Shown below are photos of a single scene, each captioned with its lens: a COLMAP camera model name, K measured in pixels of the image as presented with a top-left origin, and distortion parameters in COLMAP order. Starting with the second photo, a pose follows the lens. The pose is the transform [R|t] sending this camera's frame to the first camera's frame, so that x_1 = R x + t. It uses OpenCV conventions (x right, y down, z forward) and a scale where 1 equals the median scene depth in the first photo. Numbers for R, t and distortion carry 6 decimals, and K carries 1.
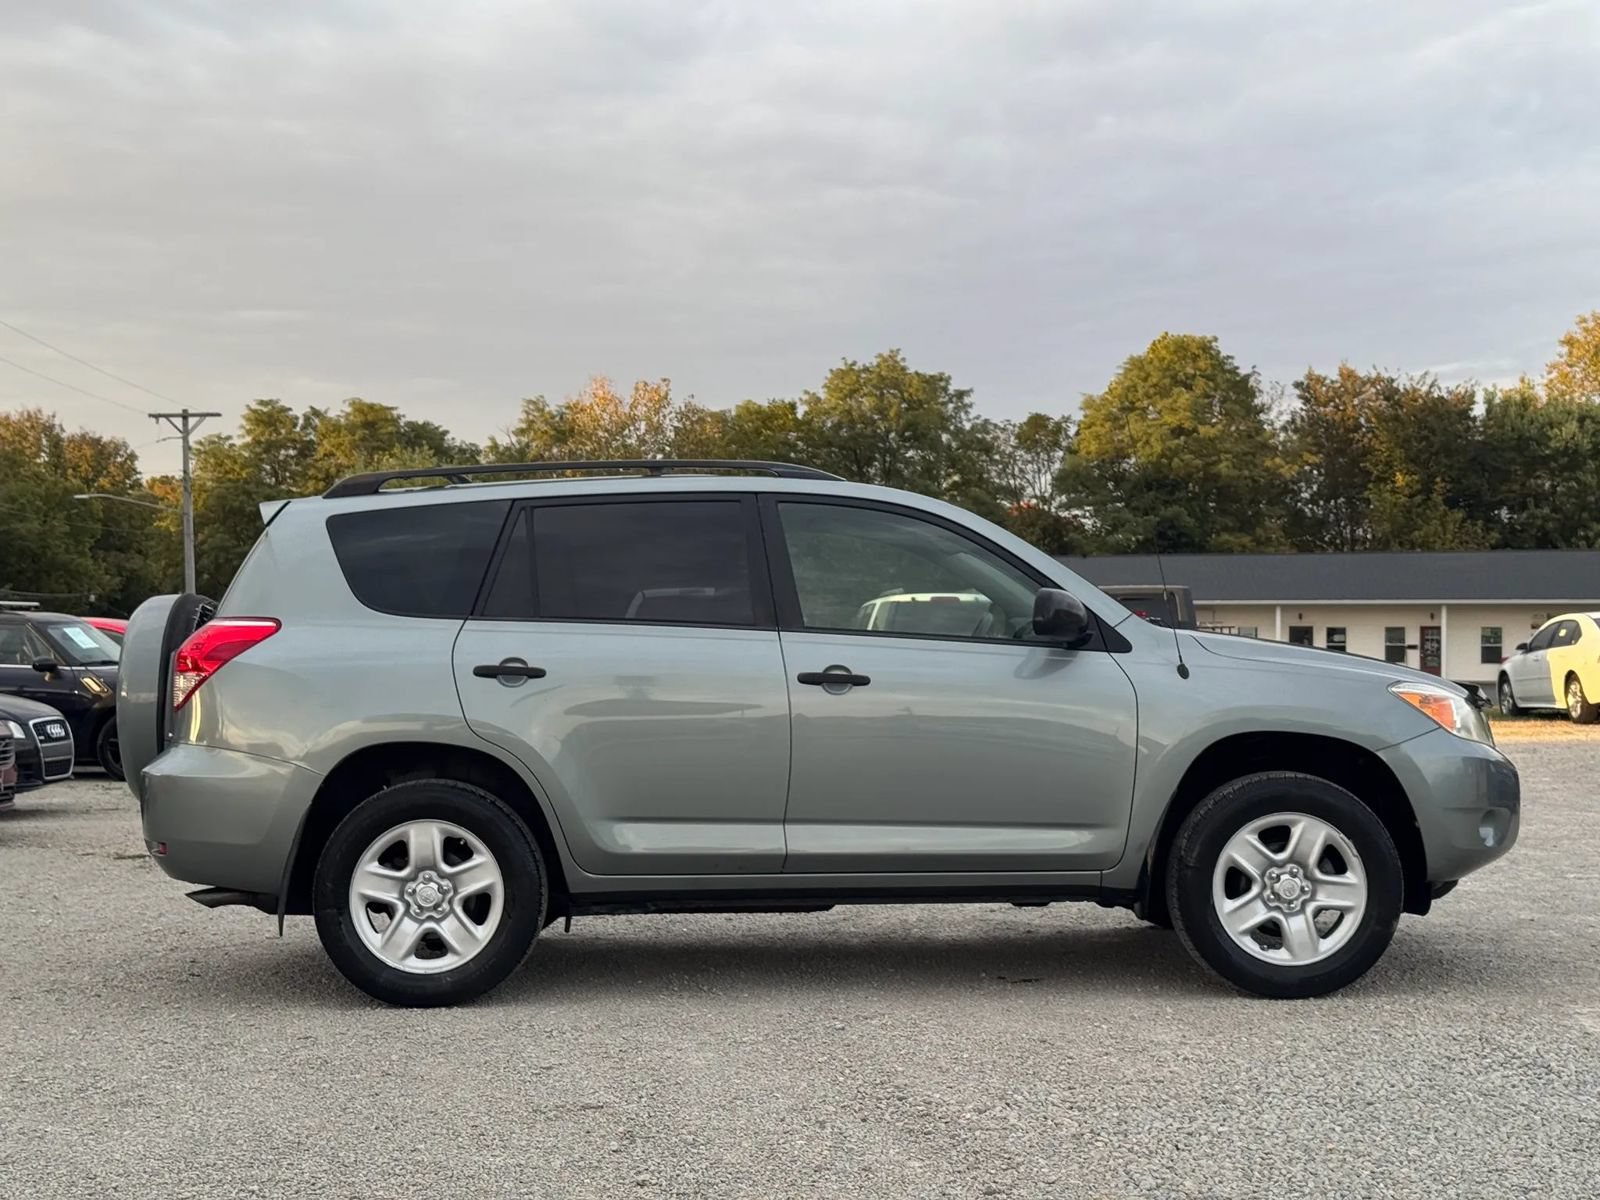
lens RADIAL K [[2209.4, 0, 800.0], [0, 2209.4, 600.0], [0, 0, 1]] dist [0.232615, -0.562113]
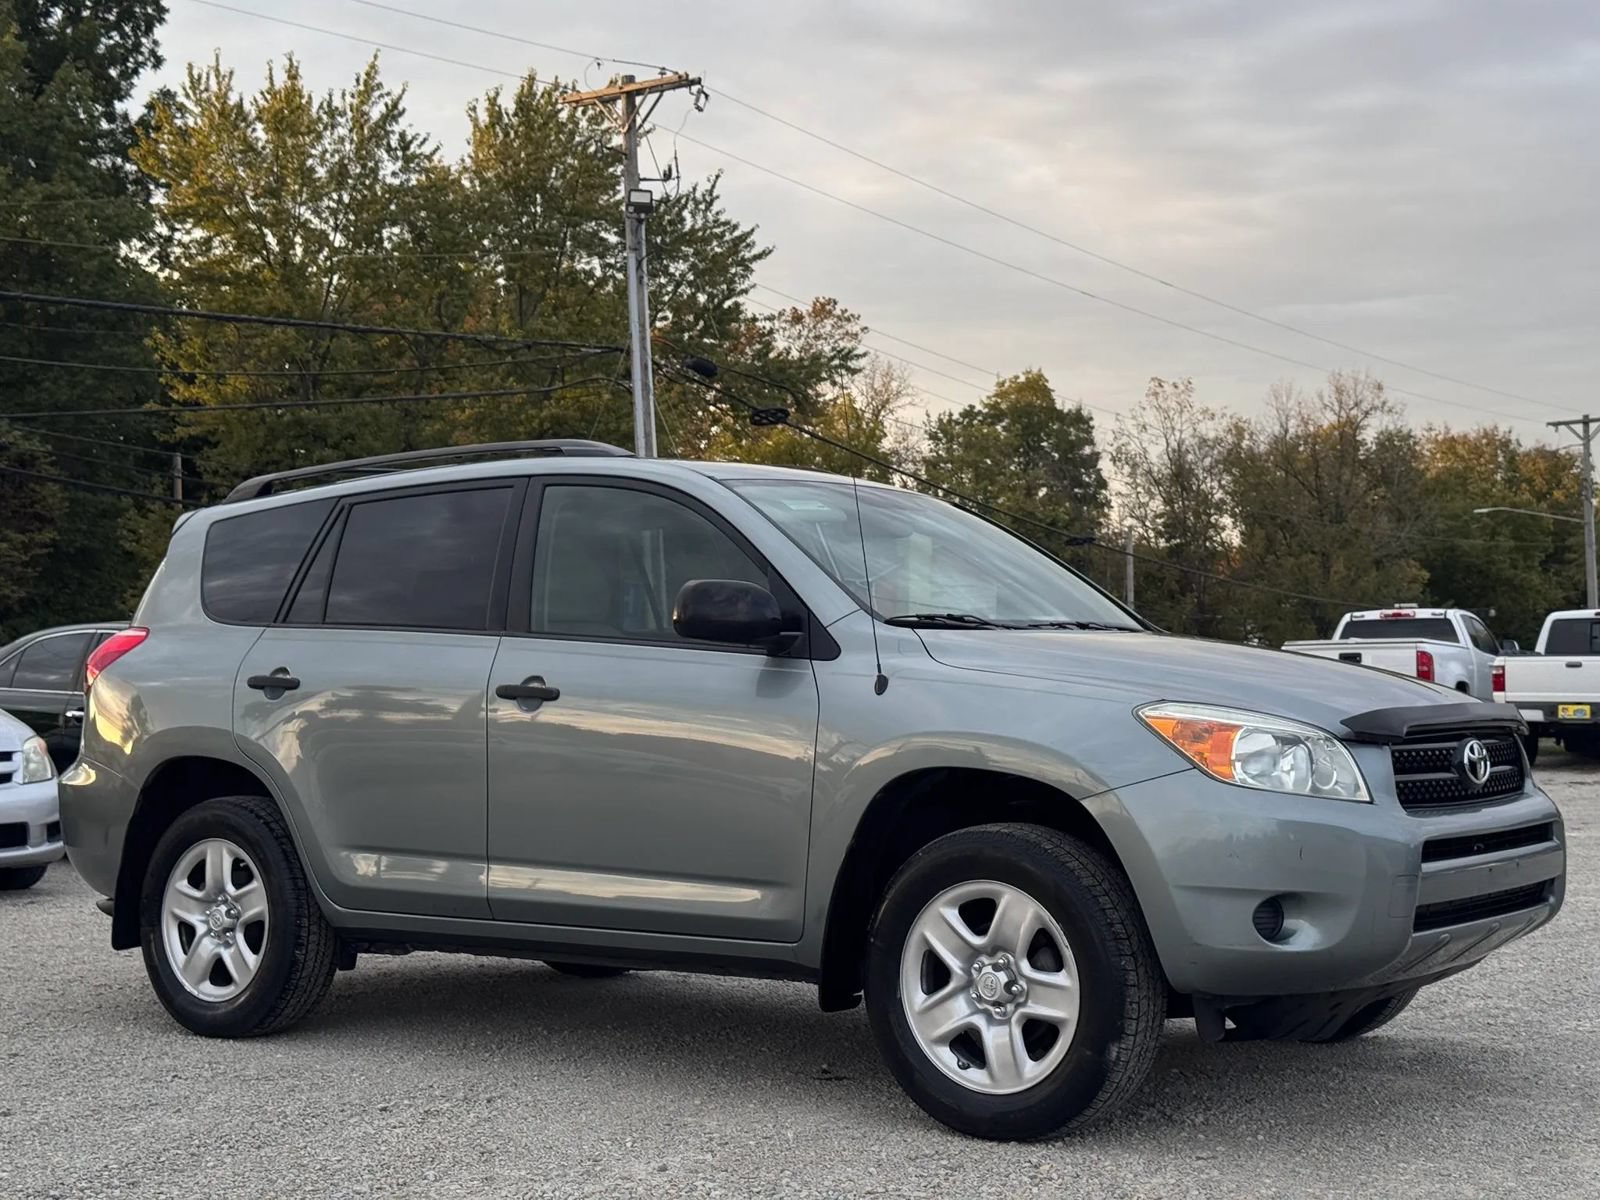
lens RADIAL K [[2209.4, 0, 800.0], [0, 2209.4, 600.0], [0, 0, 1]] dist [0.232615, -0.562113]
pose [[0.793196, -0.018912, -0.608673, 0.606955], [0.014630, 0.999821, -0.012001, 0.012069], [0.608791, 0.000614, 0.793330, 0.390588]]
